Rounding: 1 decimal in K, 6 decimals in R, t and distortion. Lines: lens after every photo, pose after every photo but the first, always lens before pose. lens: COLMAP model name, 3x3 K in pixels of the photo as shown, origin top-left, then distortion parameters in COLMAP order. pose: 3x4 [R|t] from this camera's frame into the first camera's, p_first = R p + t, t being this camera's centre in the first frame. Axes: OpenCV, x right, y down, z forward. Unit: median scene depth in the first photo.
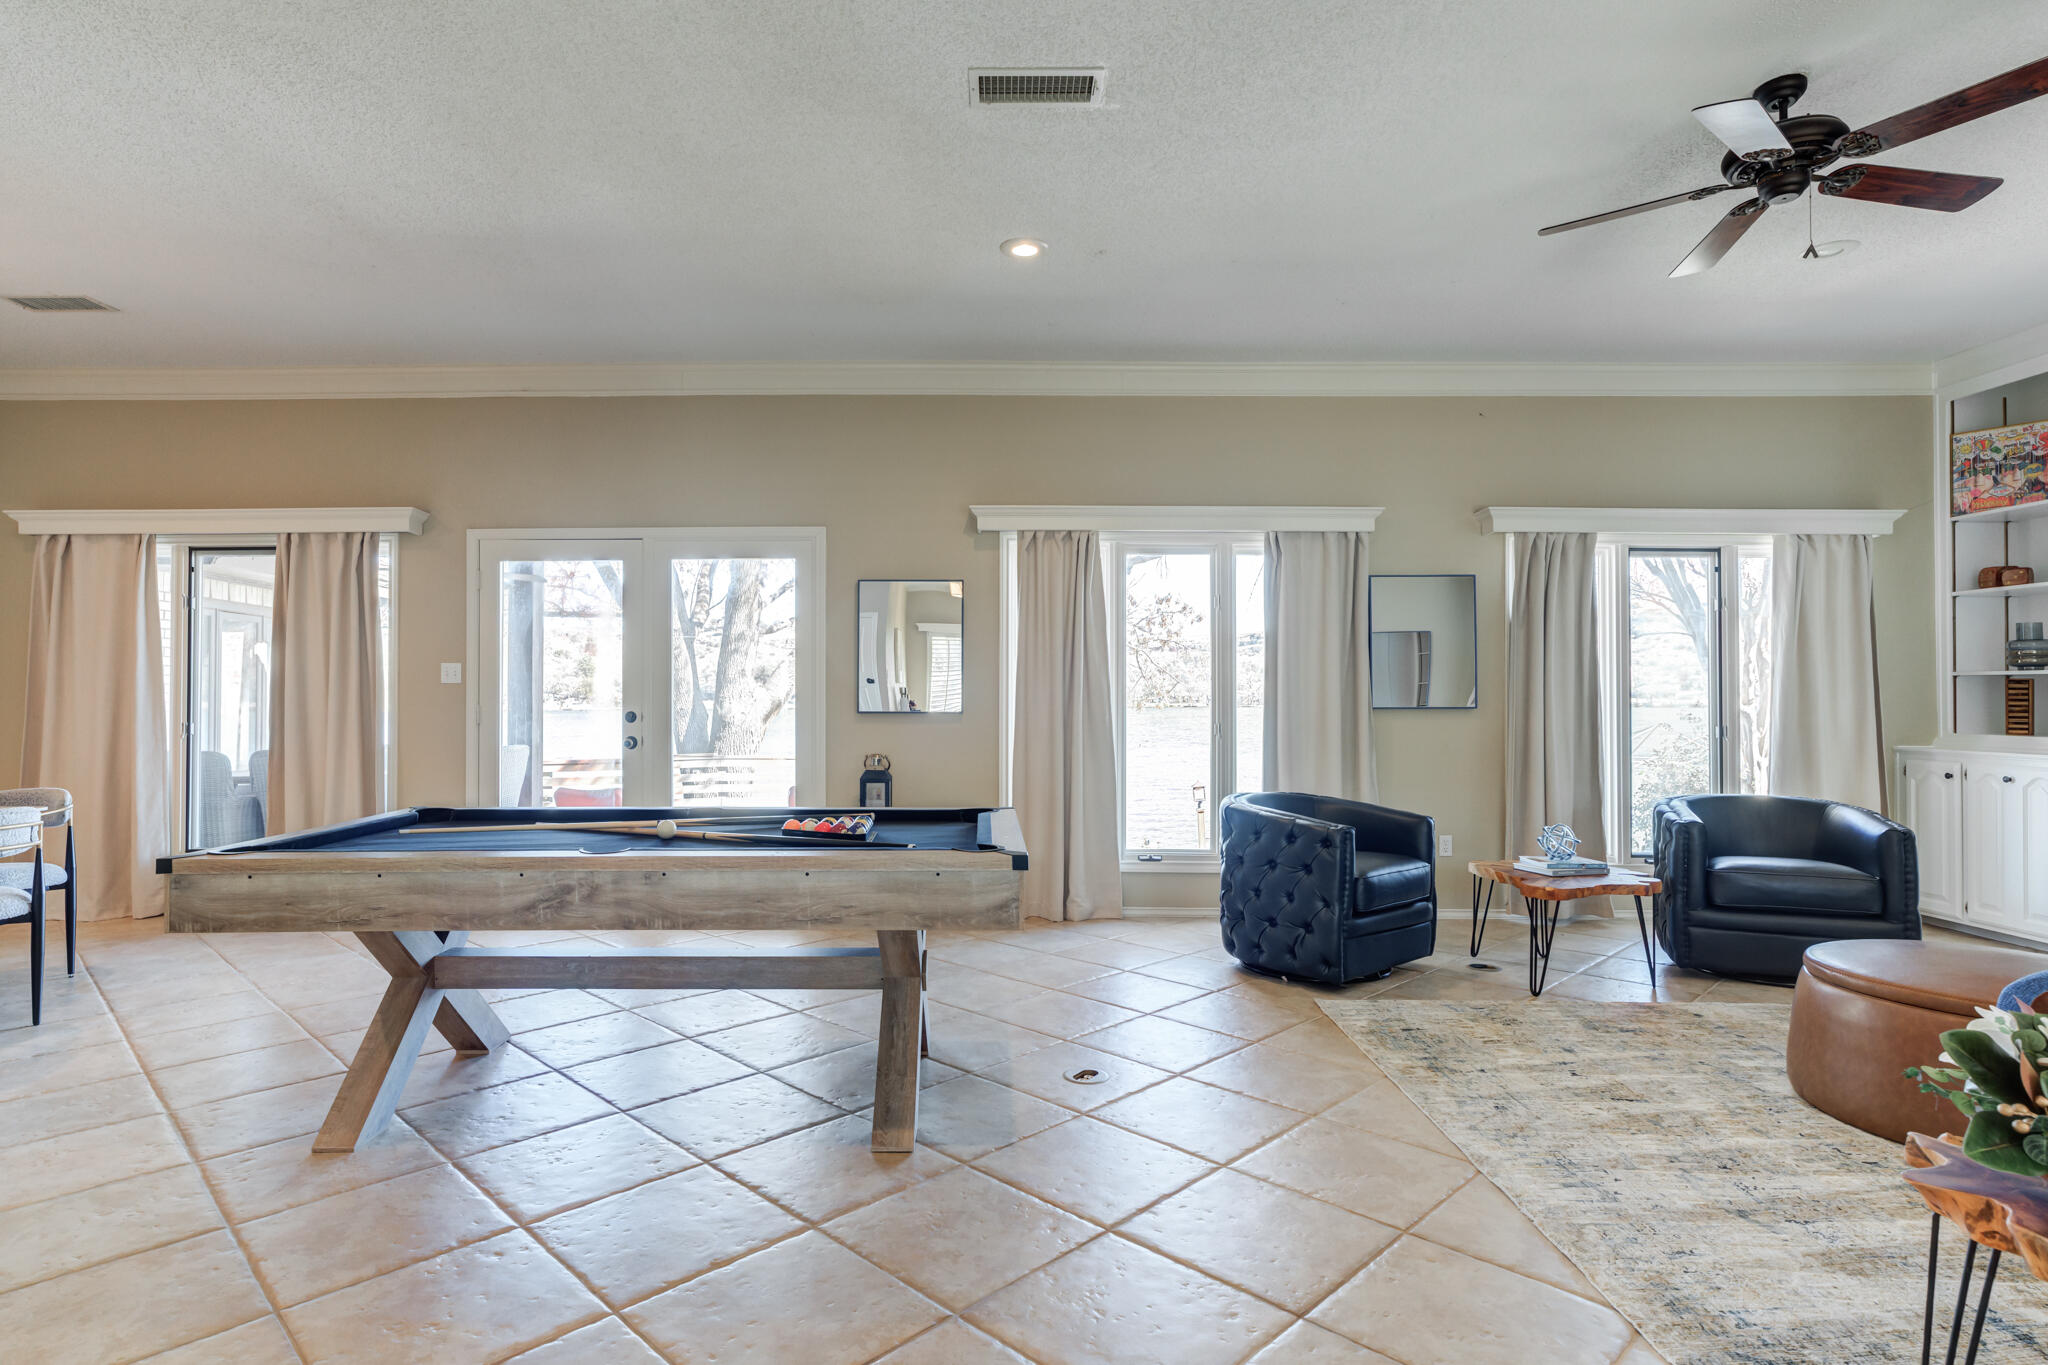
lens RADIAL K [[967.2, 0, 1024.0], [0, 967.2, 682.5], [0, 0, 1]] dist [-0.003181, 0.000319]
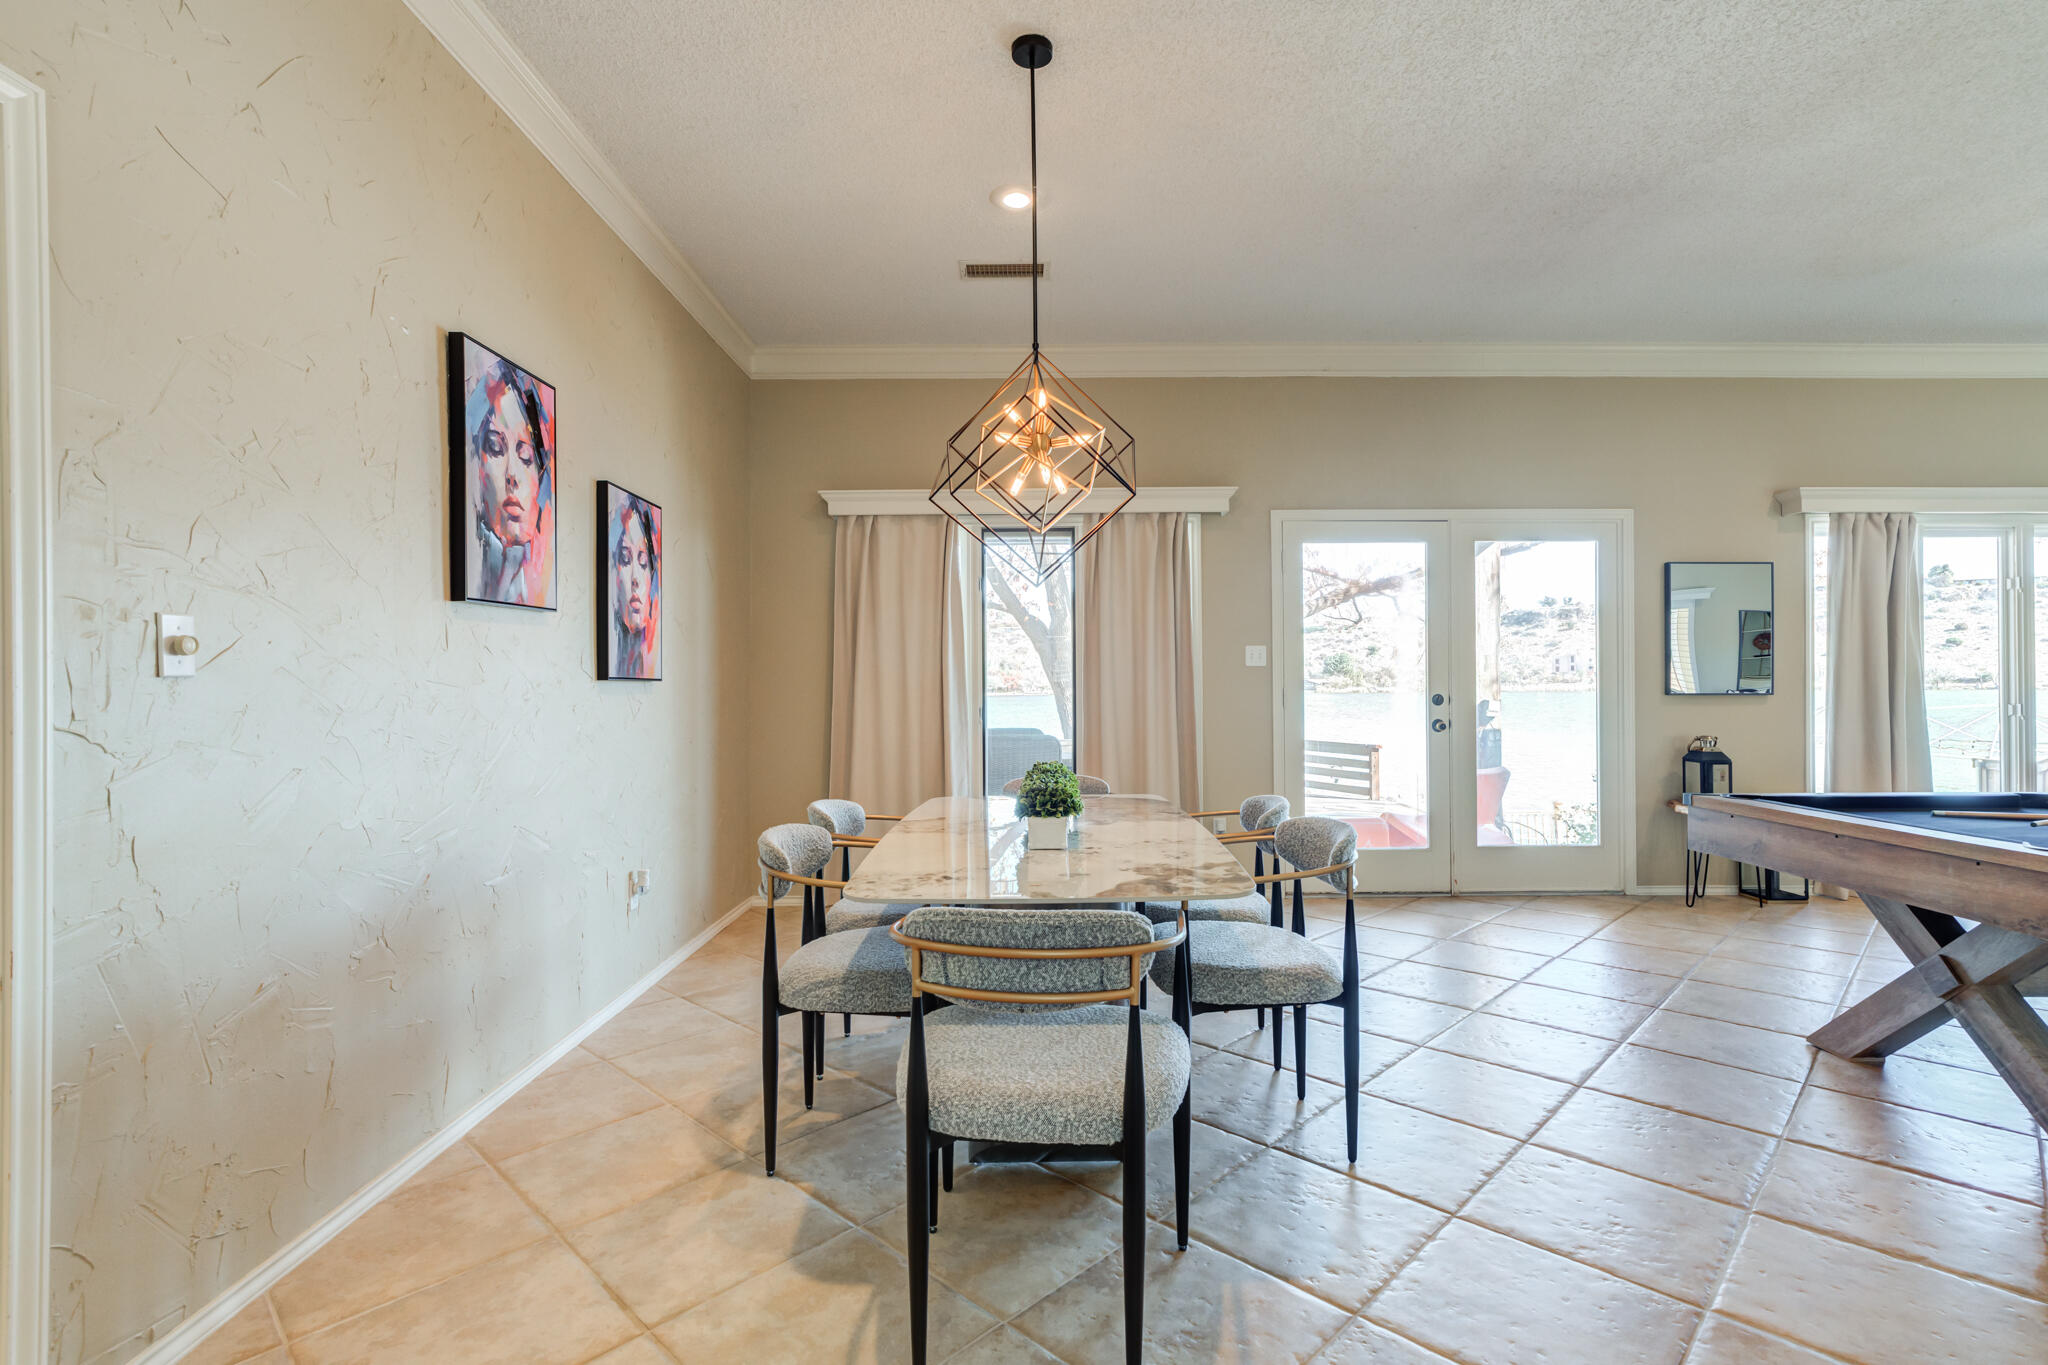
lens RADIAL K [[967.2, 0, 1024.0], [0, 967.2, 682.5], [0, 0, 1]] dist [-0.003181, 0.000319]
pose [[0.999786, -0.003002, 0.020488, -0.852732], [0.002557, 0.999761, 0.021733, -0.004757], [-0.020549, -0.021676, 0.999554, 0.012170]]
